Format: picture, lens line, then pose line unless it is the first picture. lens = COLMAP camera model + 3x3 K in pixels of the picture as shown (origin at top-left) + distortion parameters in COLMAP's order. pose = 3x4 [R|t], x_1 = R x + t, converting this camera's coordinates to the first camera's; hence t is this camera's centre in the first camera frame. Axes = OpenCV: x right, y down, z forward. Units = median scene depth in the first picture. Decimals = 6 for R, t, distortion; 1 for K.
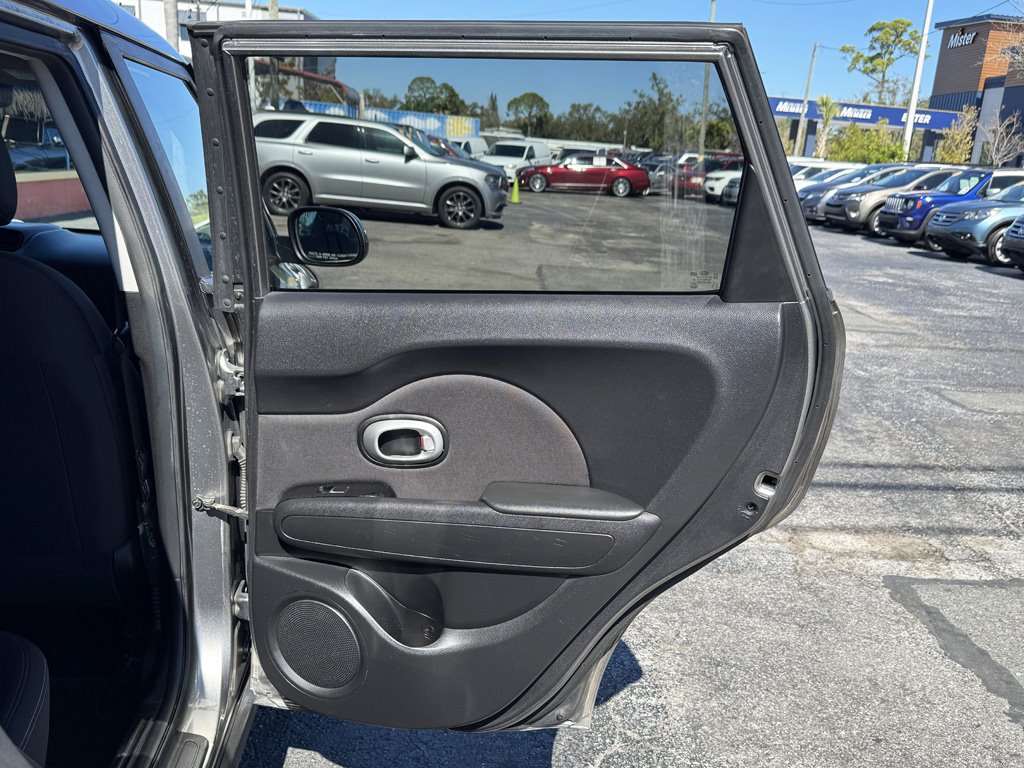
lens RADIAL K [[801.4, 0, 512.0], [0, 801.4, 384.0], [0, 0, 1]] dist [0.101460, -0.144176]
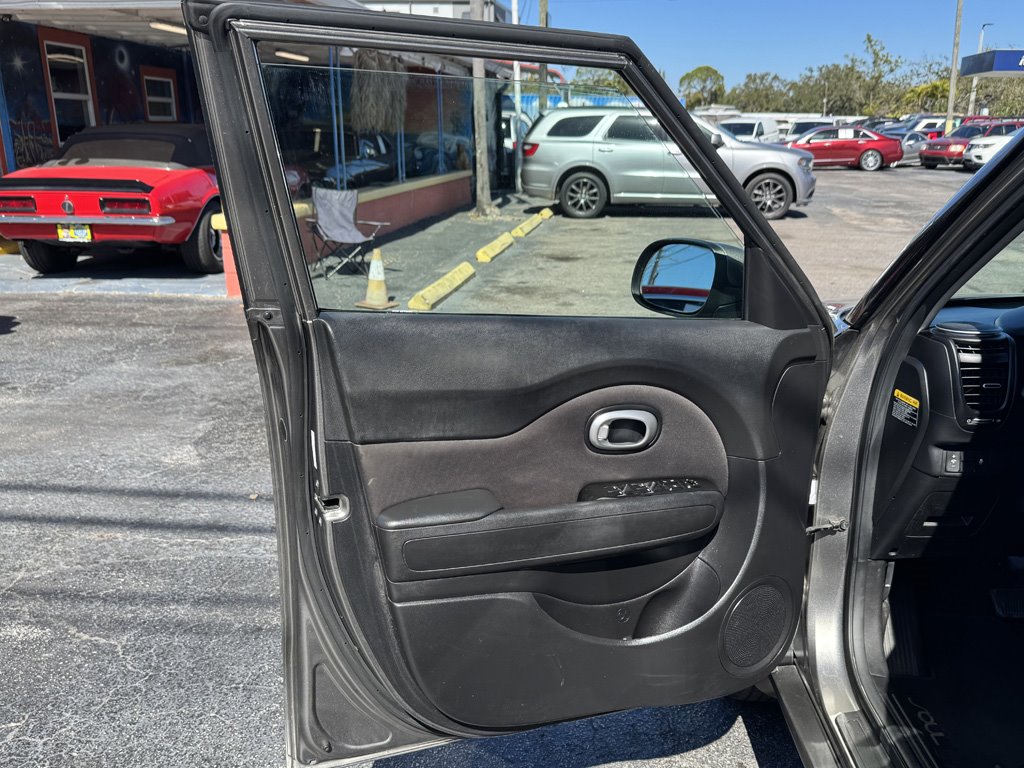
lens RADIAL K [[801.4, 0, 512.0], [0, 801.4, 384.0], [0, 0, 1]] dist [0.101460, -0.144176]
pose [[0.985402, -0.012039, -0.169816, -0.129368], [0.015437, 0.999706, 0.018701, -0.017705], [0.169540, -0.021050, 0.985298, 0.022592]]
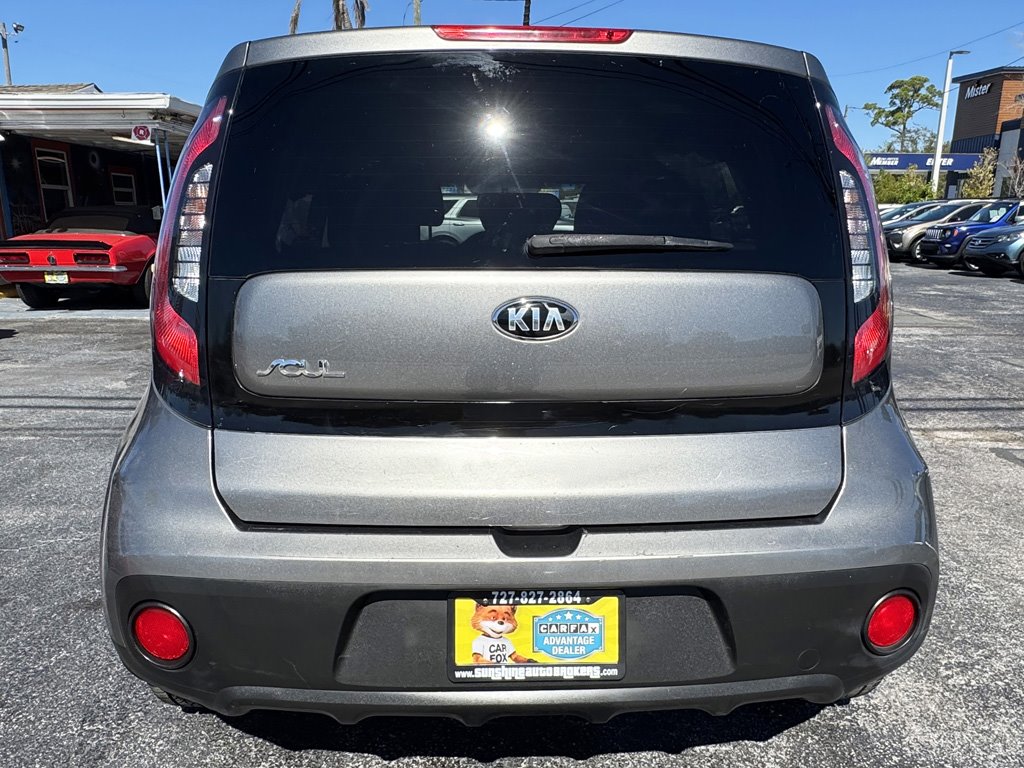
lens RADIAL K [[693.9, 0, 501.9], [0, 693.9, 397.1], [0, 0, 1]] dist [0.059969, -0.056303]
pose [[0.993946, -0.042224, -0.101430, -0.052961], [0.039273, 0.998750, -0.030910, 0.020397], [0.102608, 0.026739, 0.994362, -0.072980]]
